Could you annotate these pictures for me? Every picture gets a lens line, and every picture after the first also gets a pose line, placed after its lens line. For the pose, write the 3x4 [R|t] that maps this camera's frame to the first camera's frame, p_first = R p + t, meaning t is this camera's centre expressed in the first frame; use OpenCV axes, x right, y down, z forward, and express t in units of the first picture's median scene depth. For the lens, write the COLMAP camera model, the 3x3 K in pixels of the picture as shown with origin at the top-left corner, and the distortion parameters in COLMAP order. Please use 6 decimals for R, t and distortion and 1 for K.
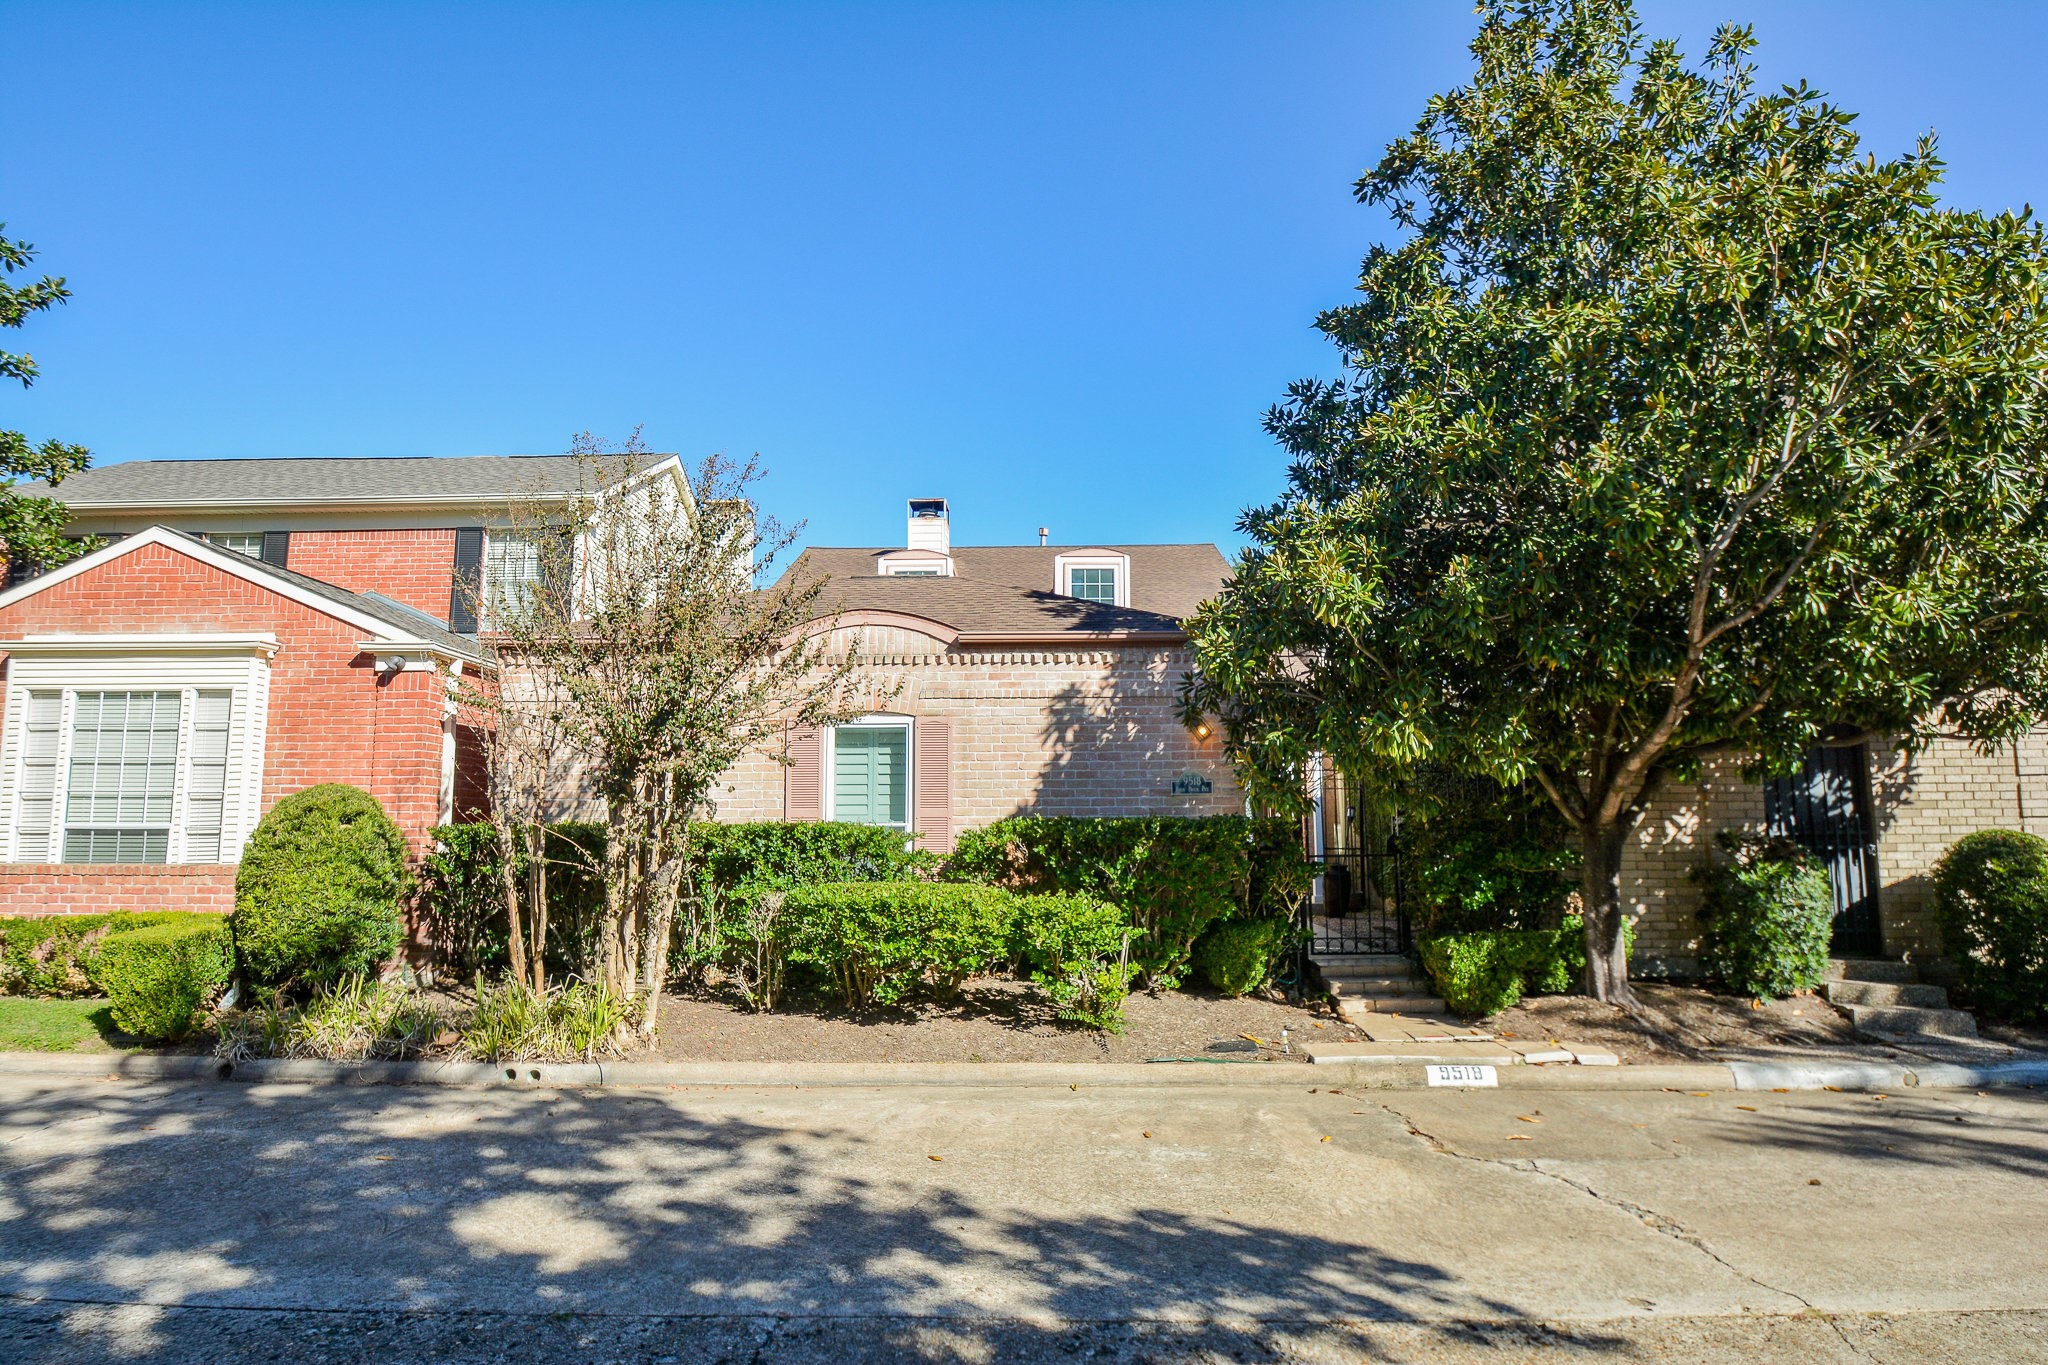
lens RADIAL K [[1006.1, 0, 1026.8], [0, 1006.1, 635.8], [0, 0, 1]] dist [-0.004230, -0.011952]
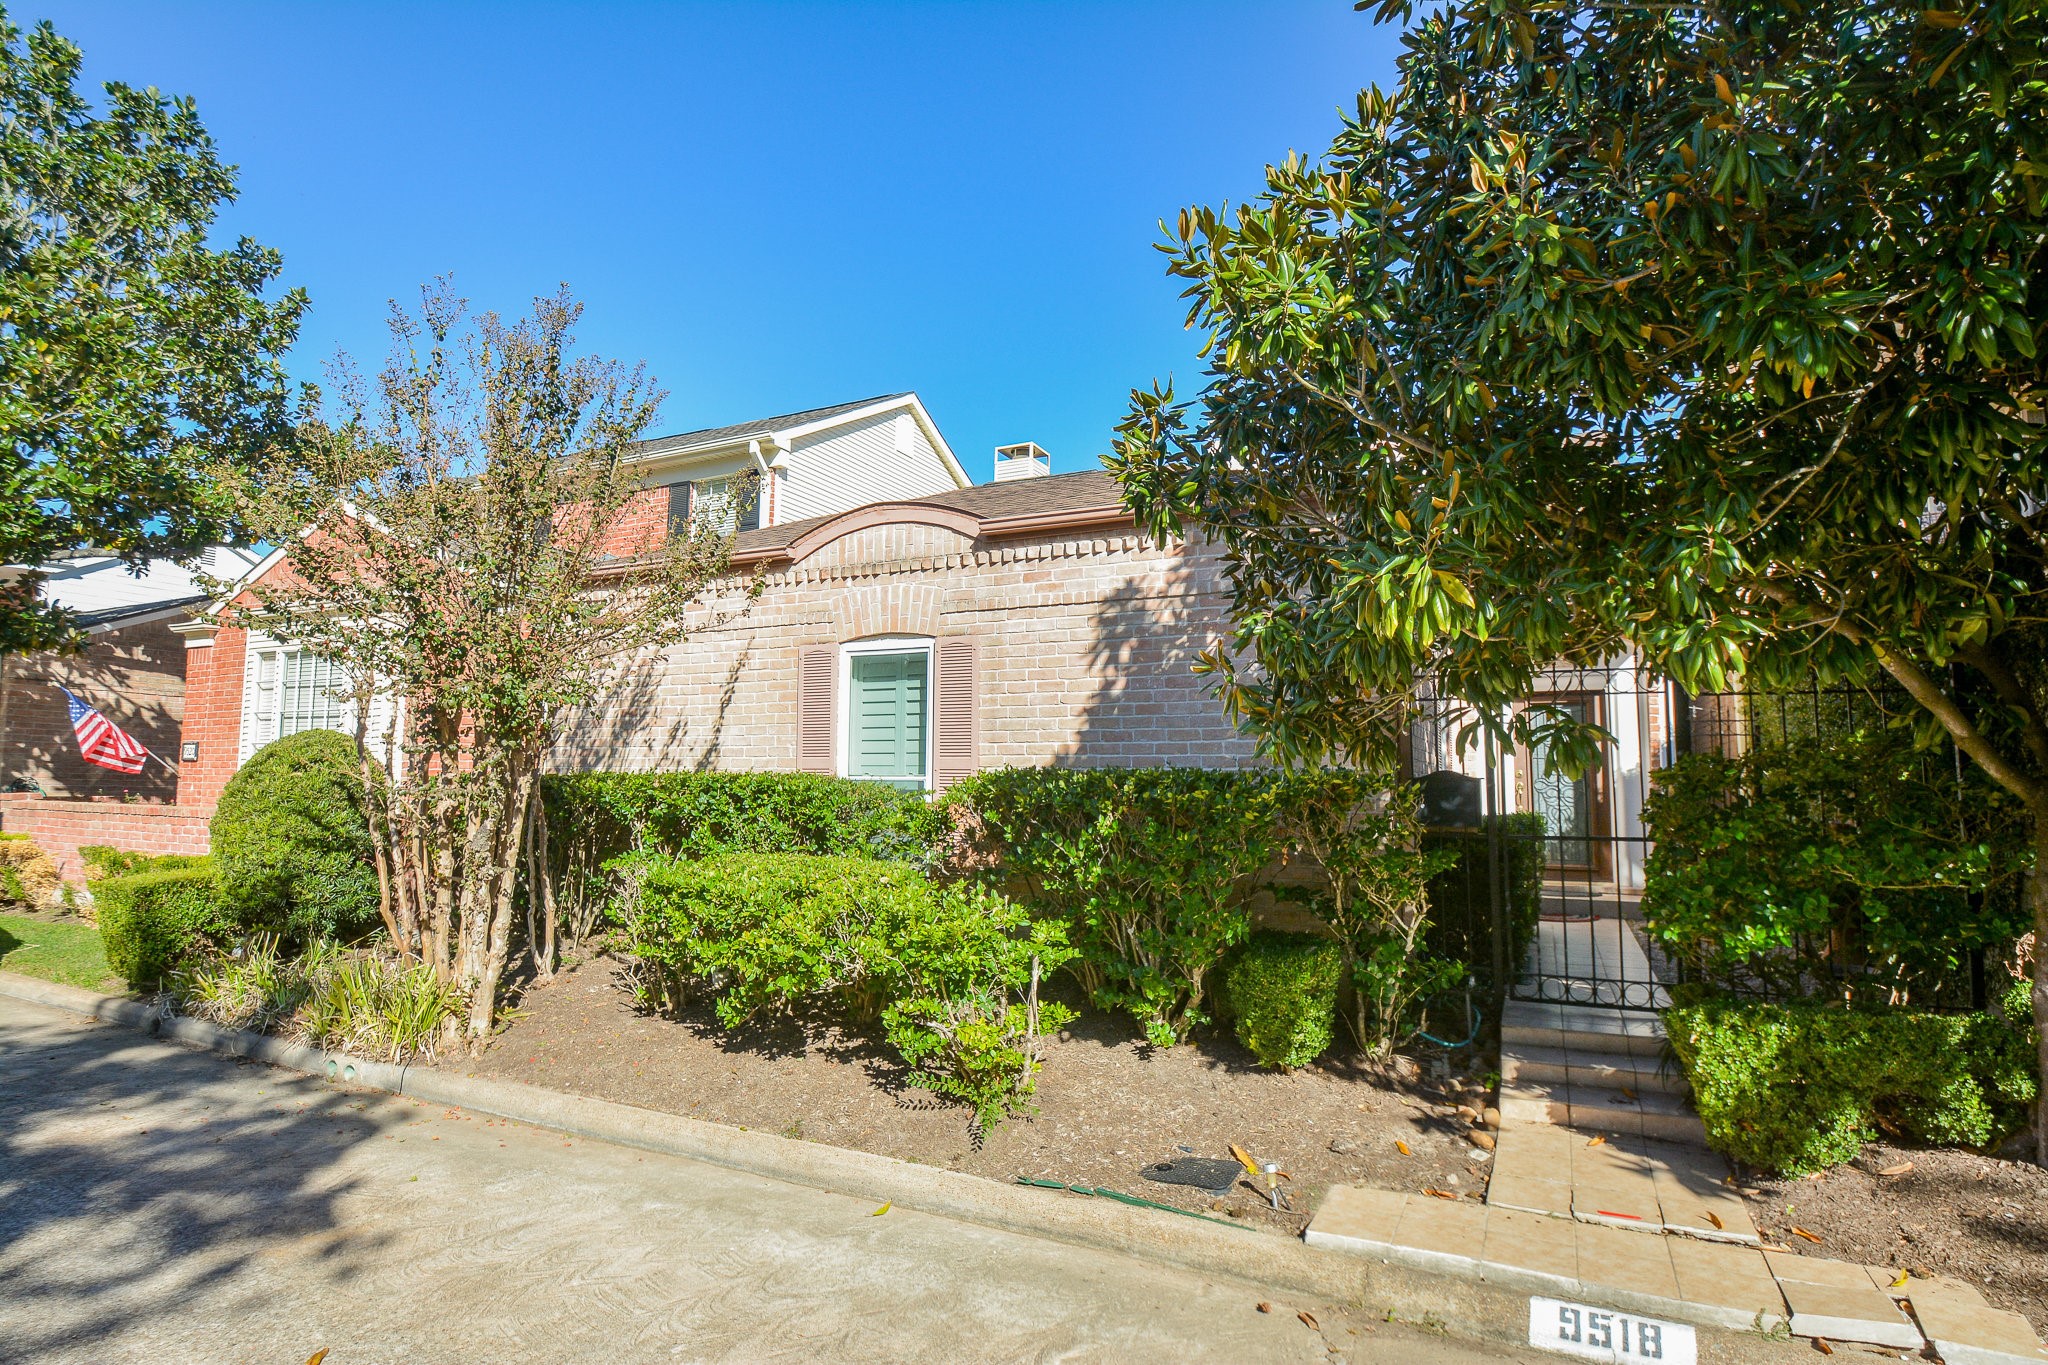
lens RADIAL K [[1006.1, 0, 1026.8], [0, 1006.1, 635.8], [0, 0, 1]] dist [-0.004230, -0.011952]
pose [[0.915310, -0.046591, -0.400046, 0.317220], [0.063333, 0.997579, 0.028725, 0.075952], [0.397739, -0.051628, 0.916045, 0.409467]]
